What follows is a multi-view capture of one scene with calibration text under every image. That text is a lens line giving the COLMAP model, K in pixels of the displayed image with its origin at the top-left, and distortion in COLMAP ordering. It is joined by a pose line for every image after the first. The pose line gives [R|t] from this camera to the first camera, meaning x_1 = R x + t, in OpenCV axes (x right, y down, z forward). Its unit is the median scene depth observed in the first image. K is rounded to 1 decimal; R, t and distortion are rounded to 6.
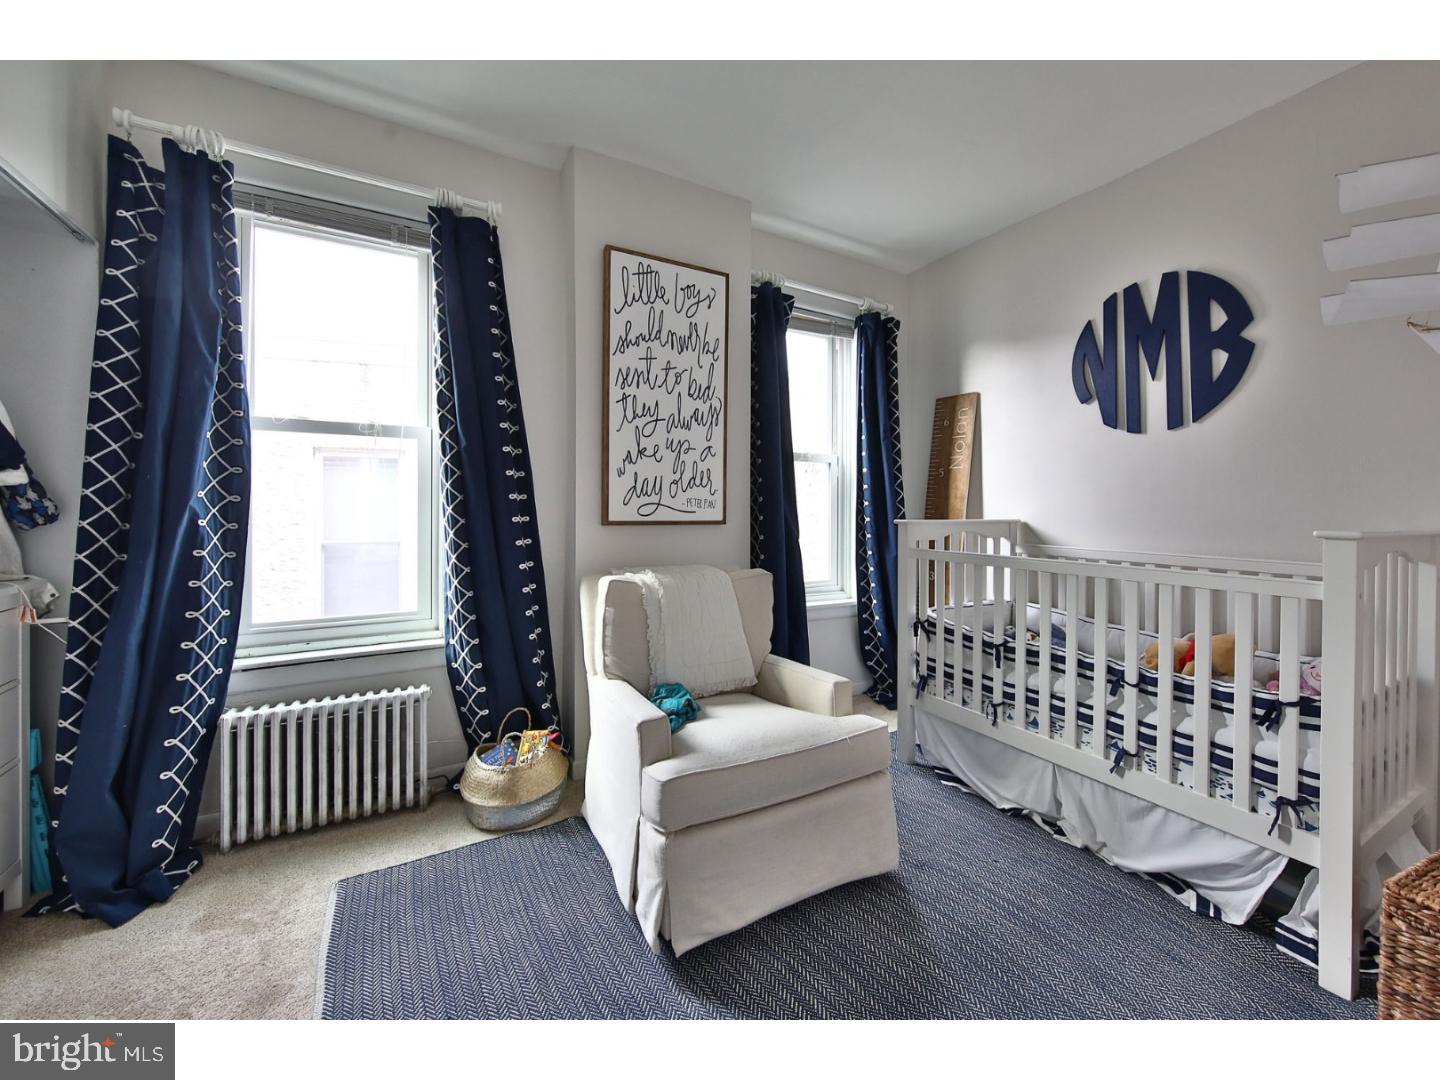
lens RADIAL K [[578.0, 0, 716.9], [0, 578.0, 508.7], [0, 0, 1]] dist [-0.000628, -0.000246]
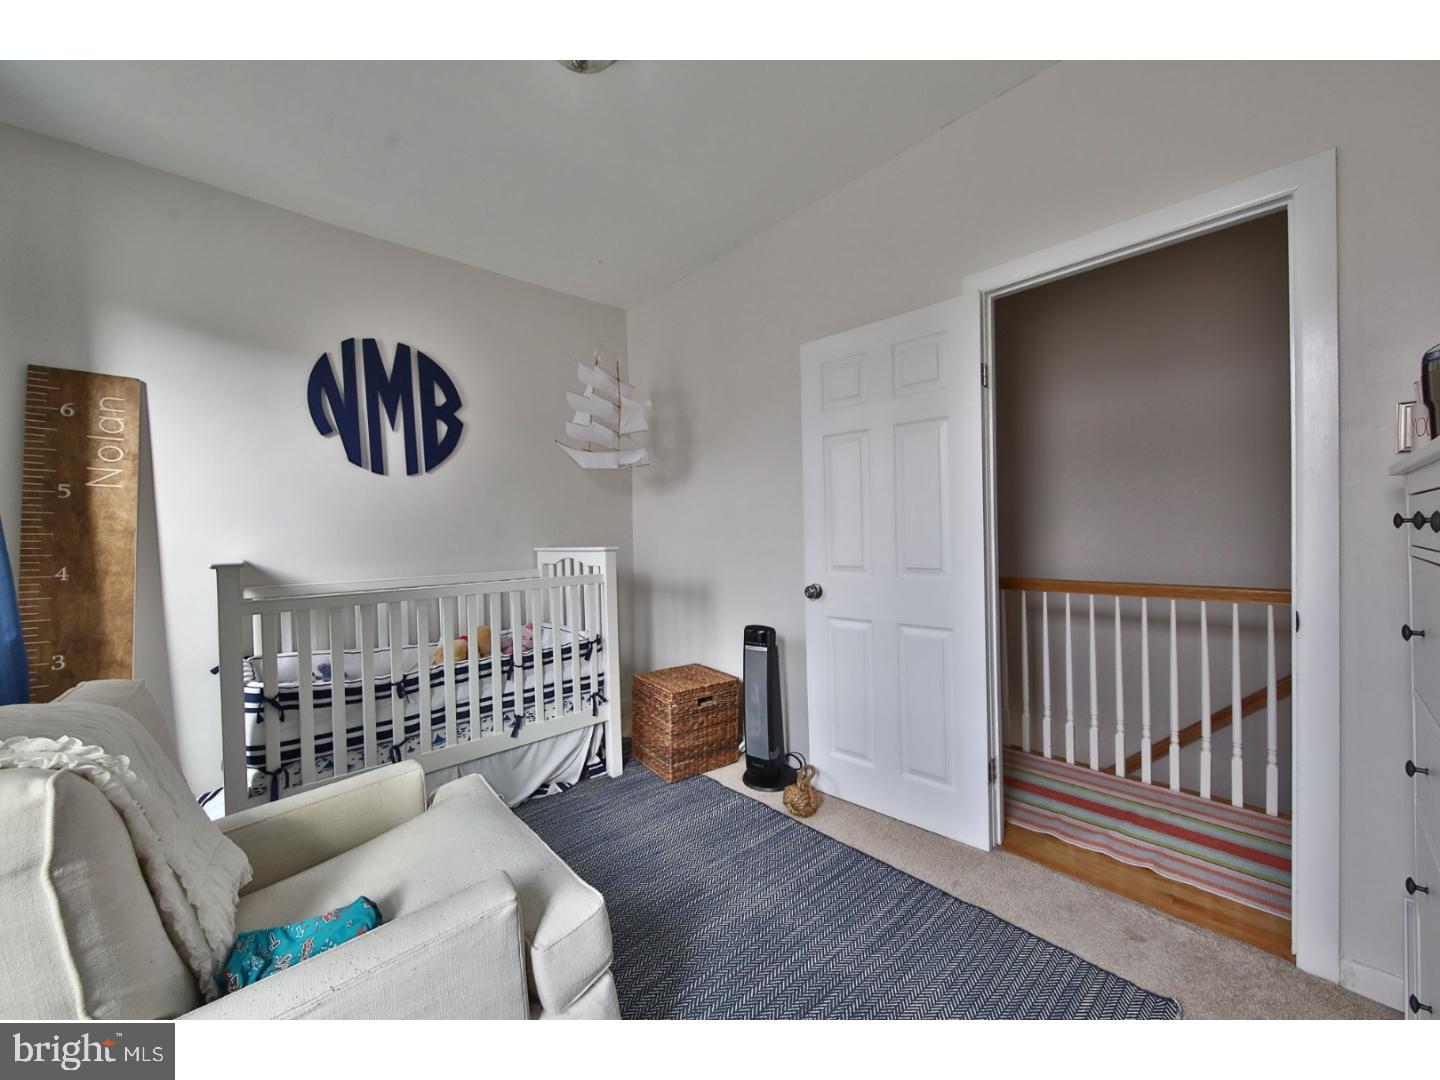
lens RADIAL K [[545.1, 0, 717.0], [0, 545.1, 522.9], [0, 0, 1]] dist [0.001174, 0.000064]
pose [[-0.262453, 0.008525, 0.964907, -0.544379], [0.018936, 0.999814, -0.003683, -0.018869], [-0.964759, 0.017305, -0.262565, 0.726872]]
